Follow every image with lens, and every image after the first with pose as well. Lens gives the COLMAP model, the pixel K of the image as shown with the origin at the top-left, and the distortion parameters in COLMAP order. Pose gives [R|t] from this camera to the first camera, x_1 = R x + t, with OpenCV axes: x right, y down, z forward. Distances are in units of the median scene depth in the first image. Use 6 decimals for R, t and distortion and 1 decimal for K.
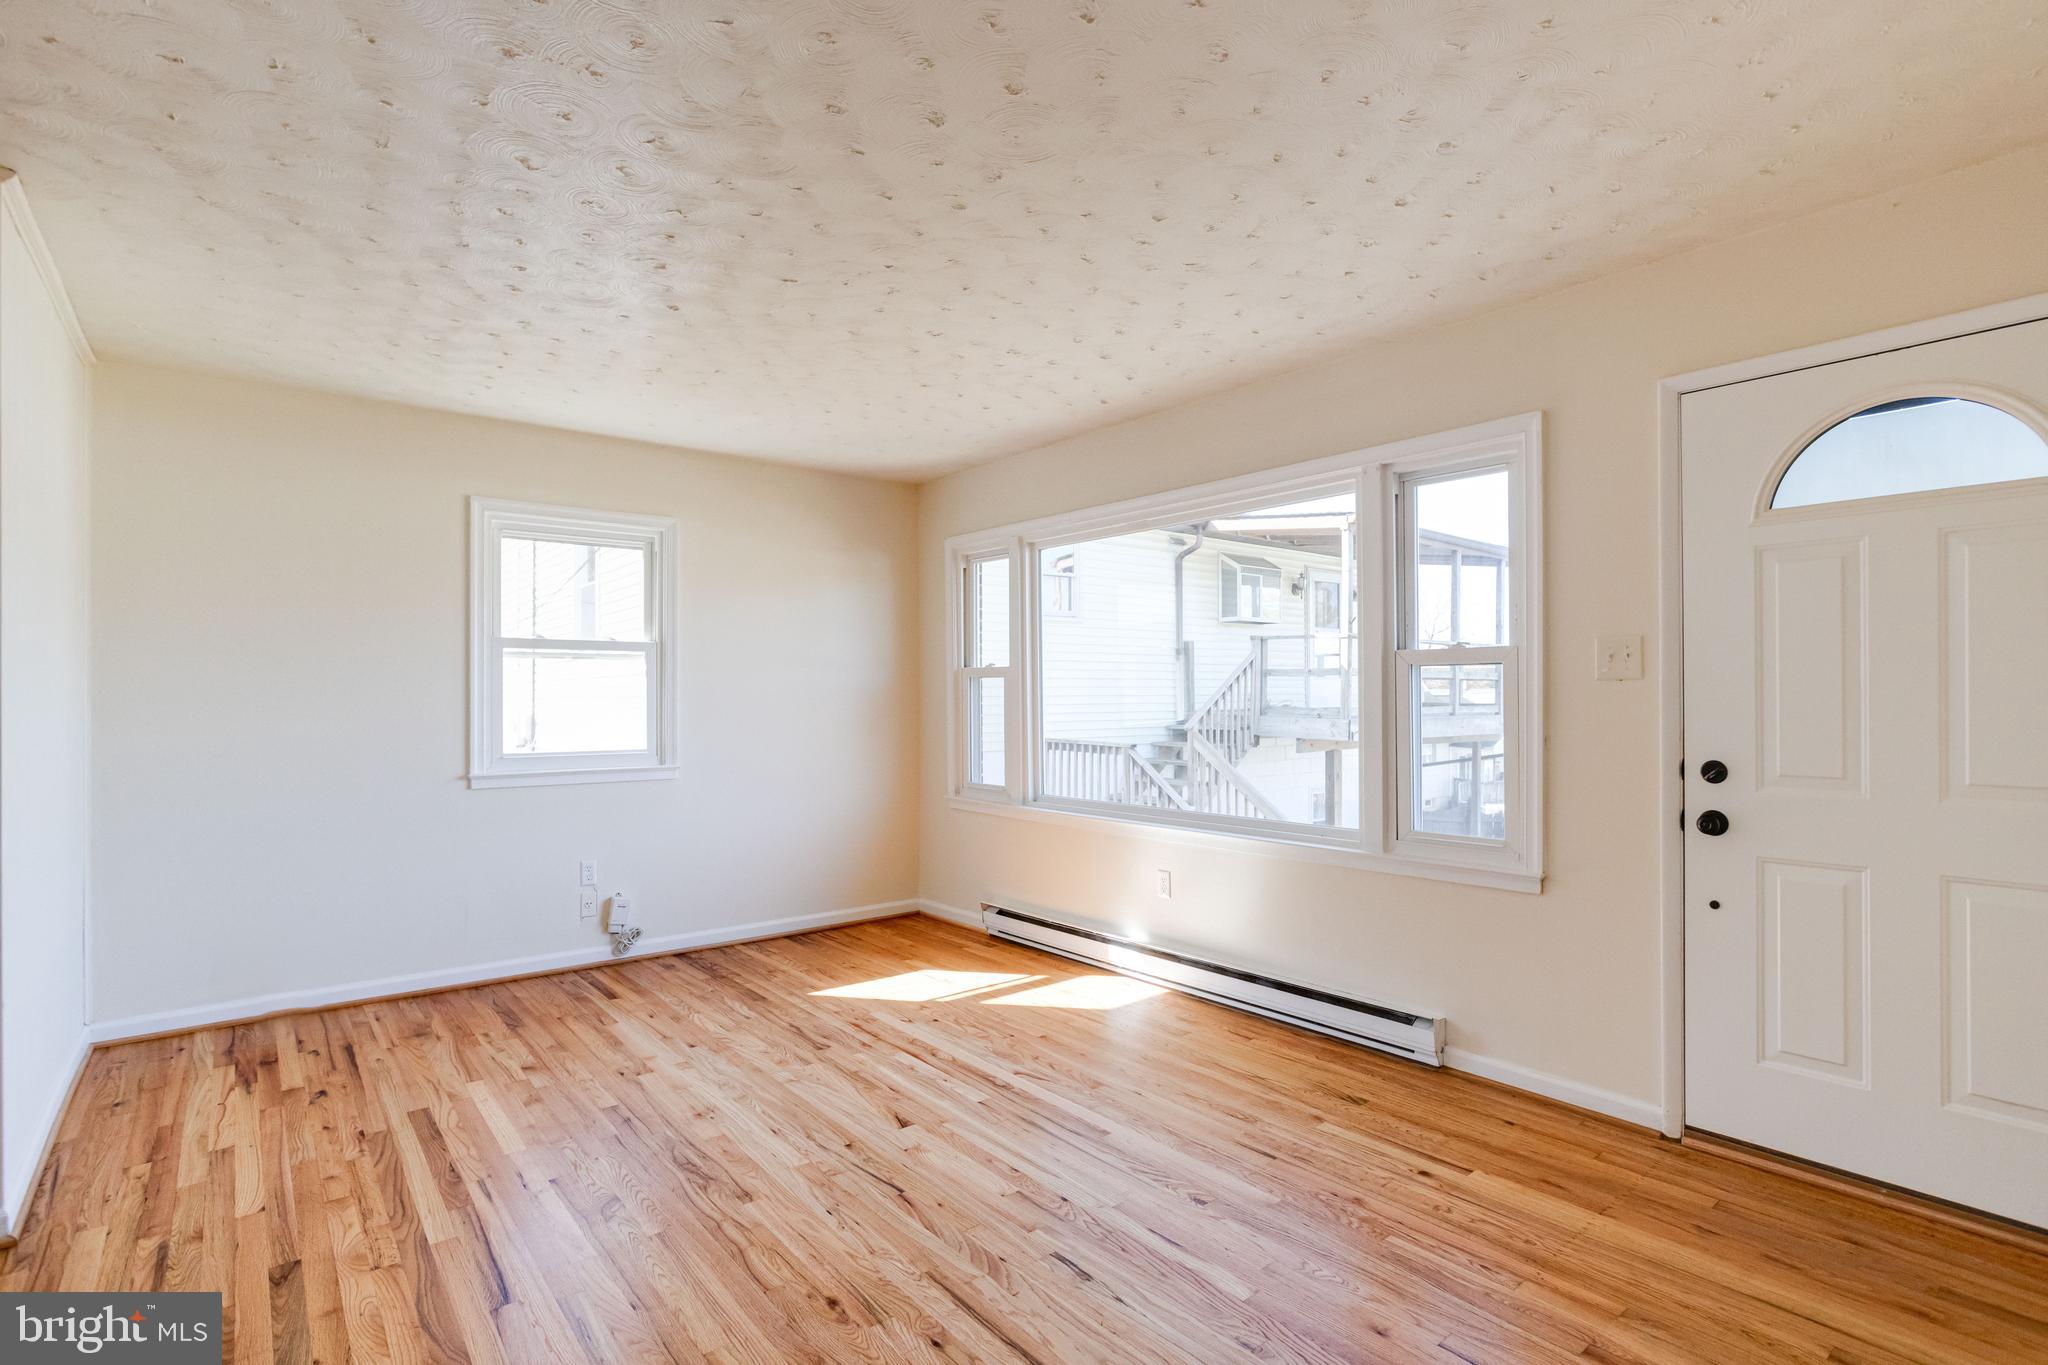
lens RADIAL K [[987.1, 0, 1025.3], [0, 987.1, 687.2], [0, 0, 1]] dist [-0.054115, 0.034677]
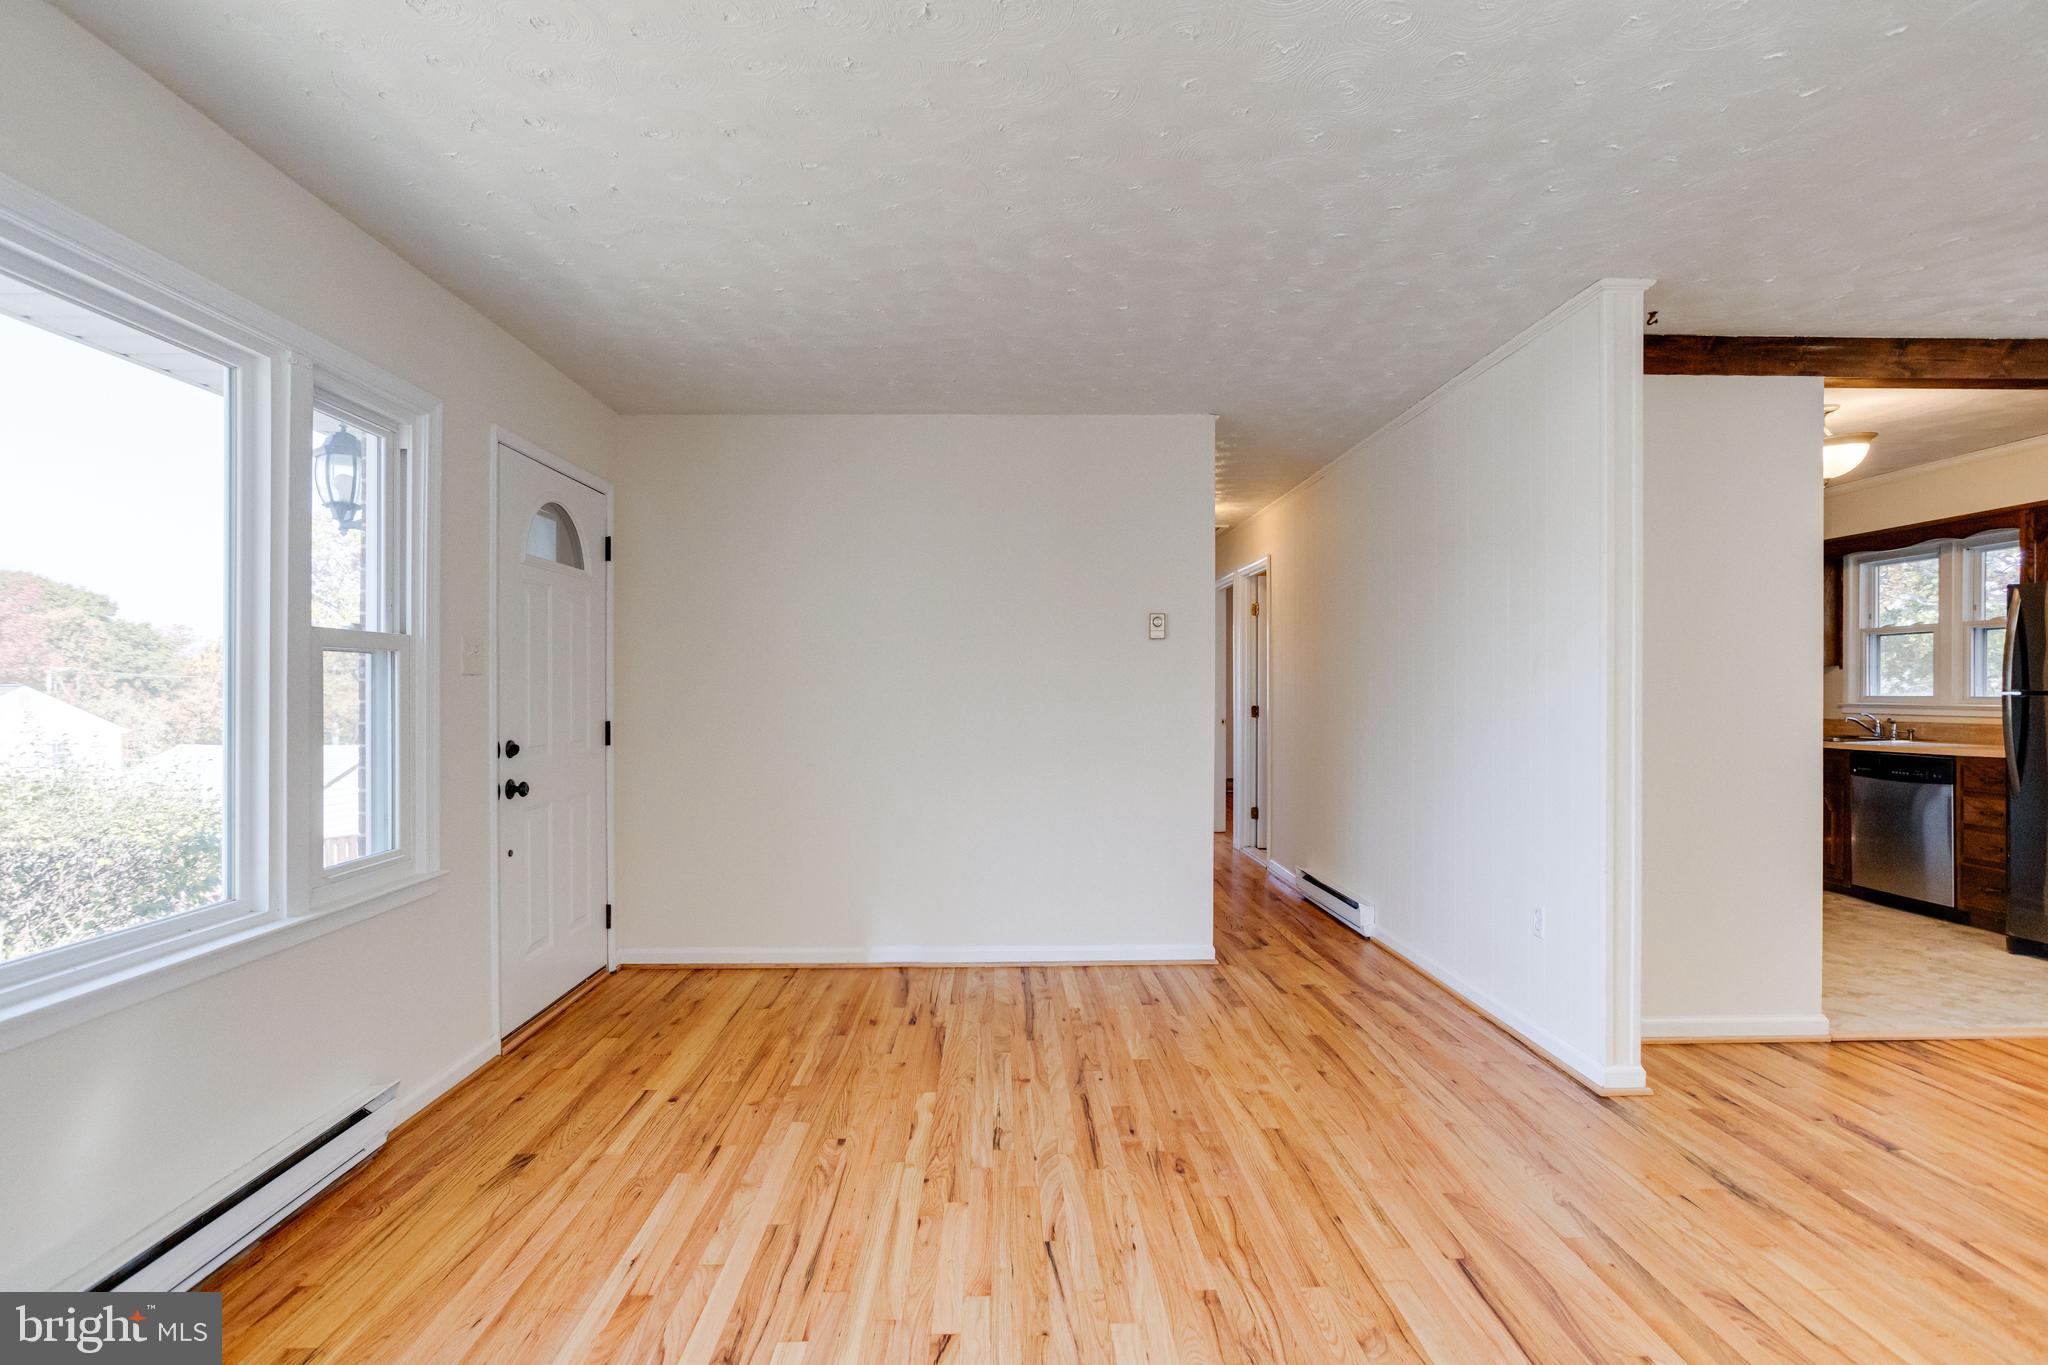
lens RADIAL K [[989.0, 0, 1025.1], [0, 989.0, 700.1], [0, 0, 1]] dist [-0.043000, 0.023885]
pose [[-0.793237, 0.000114, 0.608913, -0.418866], [0.002543, 0.999992, 0.003126, 0.013896], [-0.608908, 0.004028, -0.793231, 1.102460]]
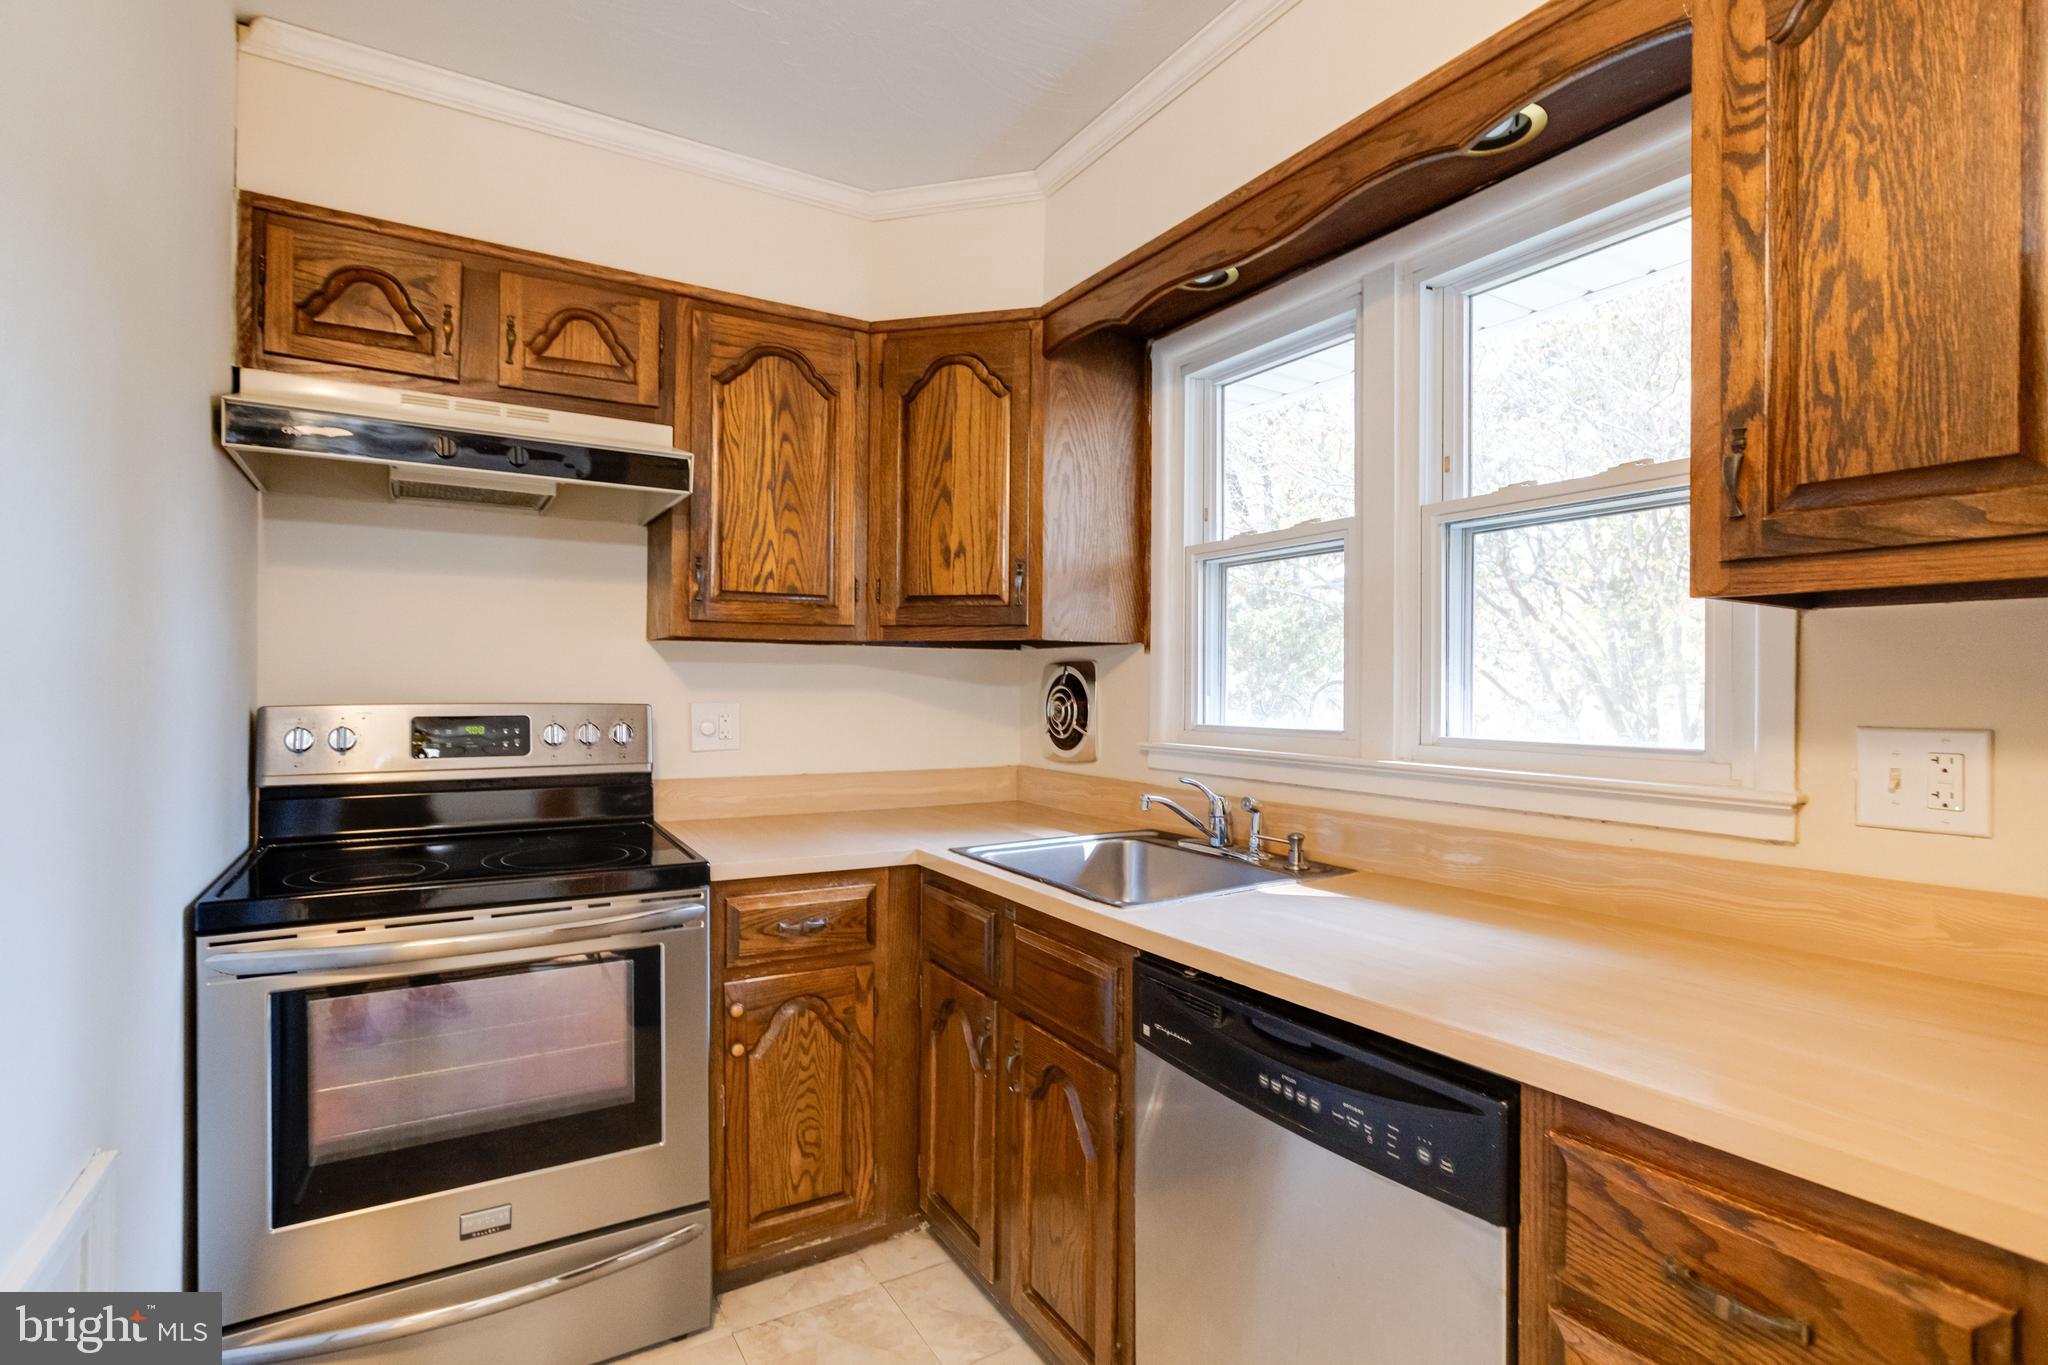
lens RADIAL K [[987.1, 0, 1025.3], [0, 987.1, 687.2], [0, 0, 1]] dist [-0.054115, 0.034677]
pose [[-0.990976, -0.005419, 0.133933, -0.522247], [-0.006327, 0.999960, -0.006353, -0.002967], [-0.133894, -0.007143, -0.990970, -0.400565]]
